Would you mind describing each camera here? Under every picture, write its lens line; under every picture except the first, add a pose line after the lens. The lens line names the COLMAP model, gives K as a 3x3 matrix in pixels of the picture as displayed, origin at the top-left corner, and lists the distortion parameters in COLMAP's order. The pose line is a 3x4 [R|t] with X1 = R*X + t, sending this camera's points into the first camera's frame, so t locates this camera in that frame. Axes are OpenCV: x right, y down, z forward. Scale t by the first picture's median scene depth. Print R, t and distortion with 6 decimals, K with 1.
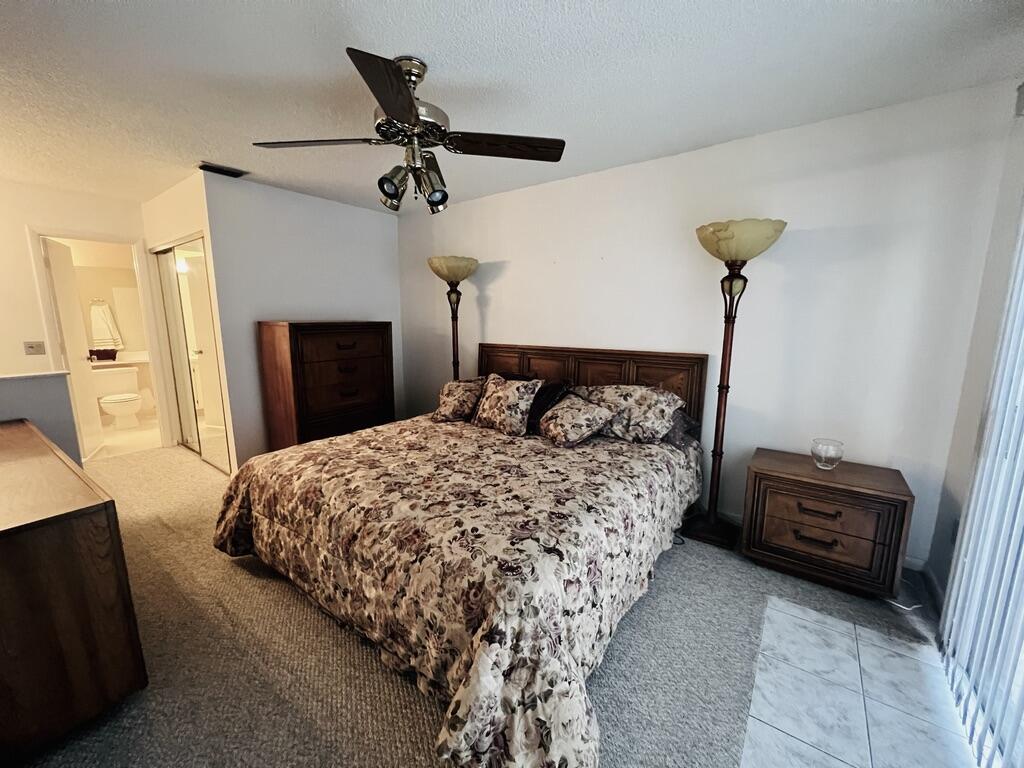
lens RADIAL K [[411.0, 0, 514.2], [0, 411.0, 385.1], [0, 0, 1]] dist [-0.001678, -0.000333]
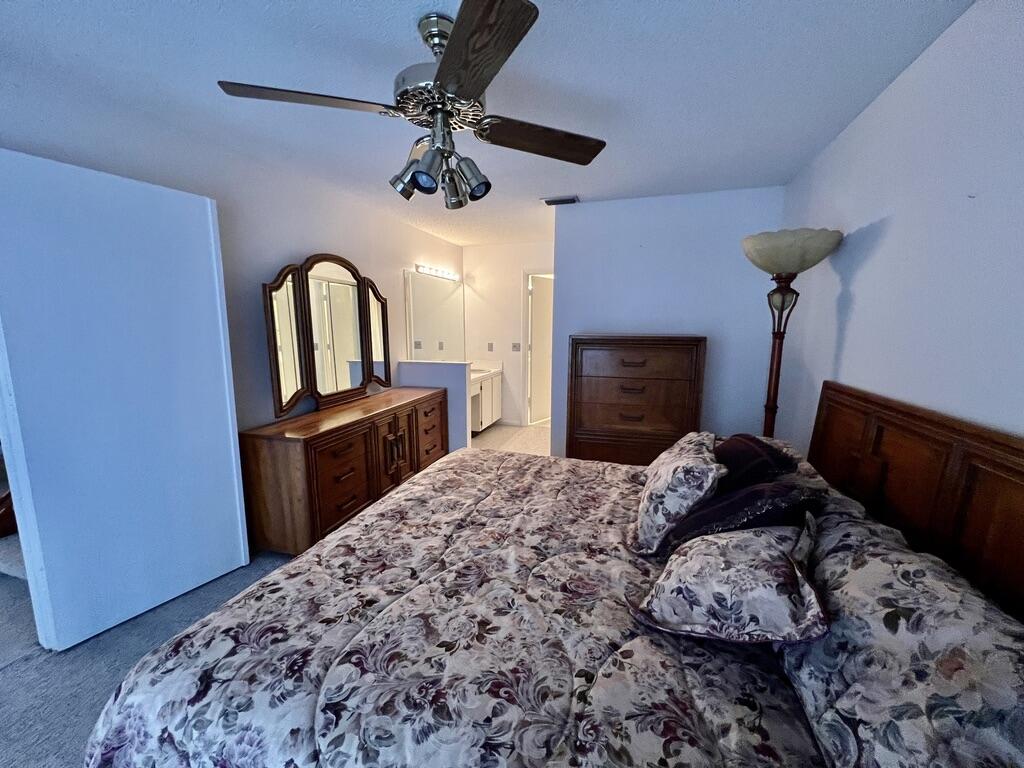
lens RADIAL K [[411.0, 0, 513.9], [0, 411.0, 383.4], [0, 0, 1]] dist [-0.001678, -0.000333]
pose [[0.324100, 0.136194, -0.936168, 0.570416], [-0.161332, 0.983044, 0.087160, -0.152583], [0.932165, 0.122785, 0.340577, 0.819450]]
